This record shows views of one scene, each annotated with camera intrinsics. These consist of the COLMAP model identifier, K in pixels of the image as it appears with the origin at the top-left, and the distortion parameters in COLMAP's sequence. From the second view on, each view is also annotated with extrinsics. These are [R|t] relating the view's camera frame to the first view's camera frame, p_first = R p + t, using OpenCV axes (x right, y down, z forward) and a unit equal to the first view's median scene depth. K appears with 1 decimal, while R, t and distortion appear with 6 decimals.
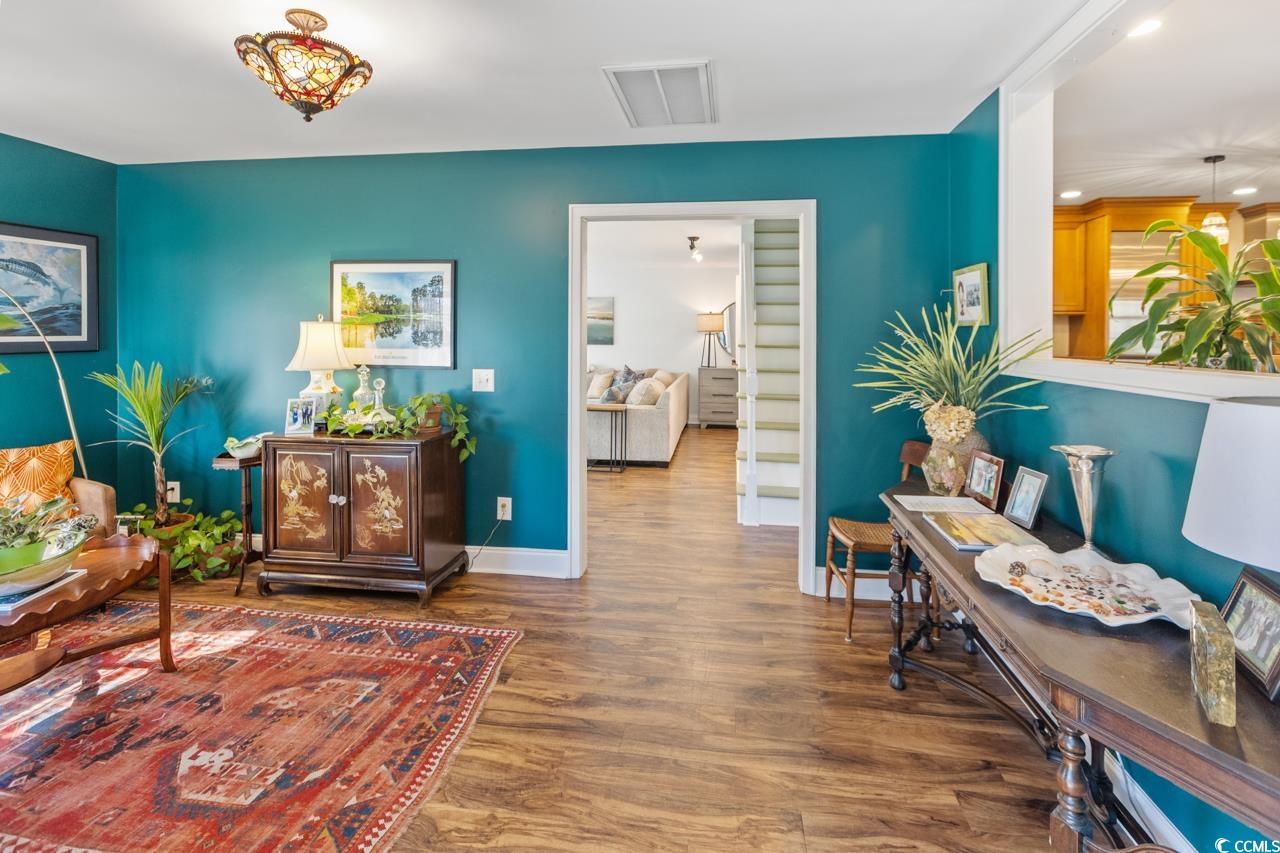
lens RADIAL K [[587.5, 0, 658.4], [0, 587.5, 337.5], [0, 0, 1]] dist [0.002882, -0.000154]
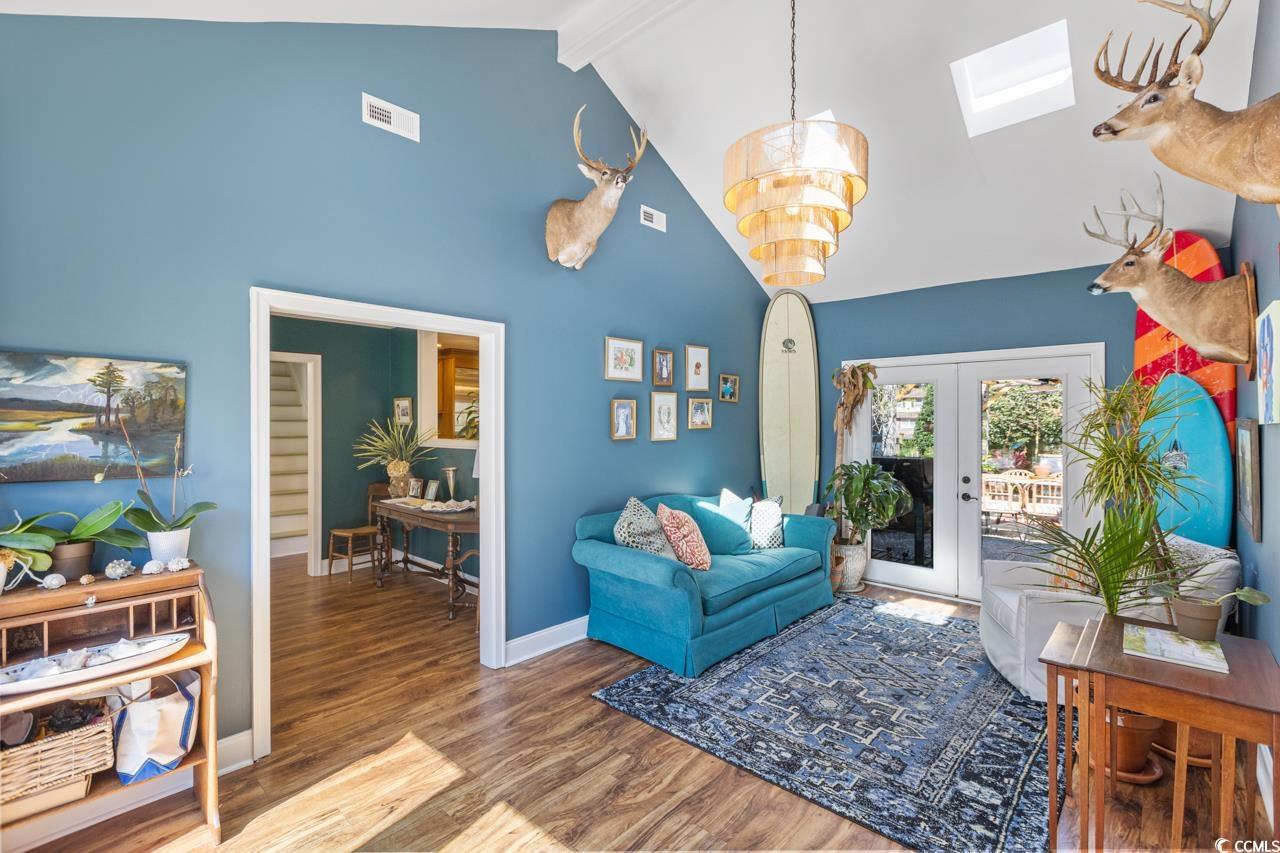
lens RADIAL K [[587.5, 0, 640.7], [0, 587.5, 423.8], [0, 0, 1]] dist [0.002882, -0.000154]
pose [[0.572035, -0.009885, 0.820170, -0.780348], [0.010517, 0.999934, 0.004716, -0.027620], [-0.820162, 0.005928, 0.572101, -1.001974]]
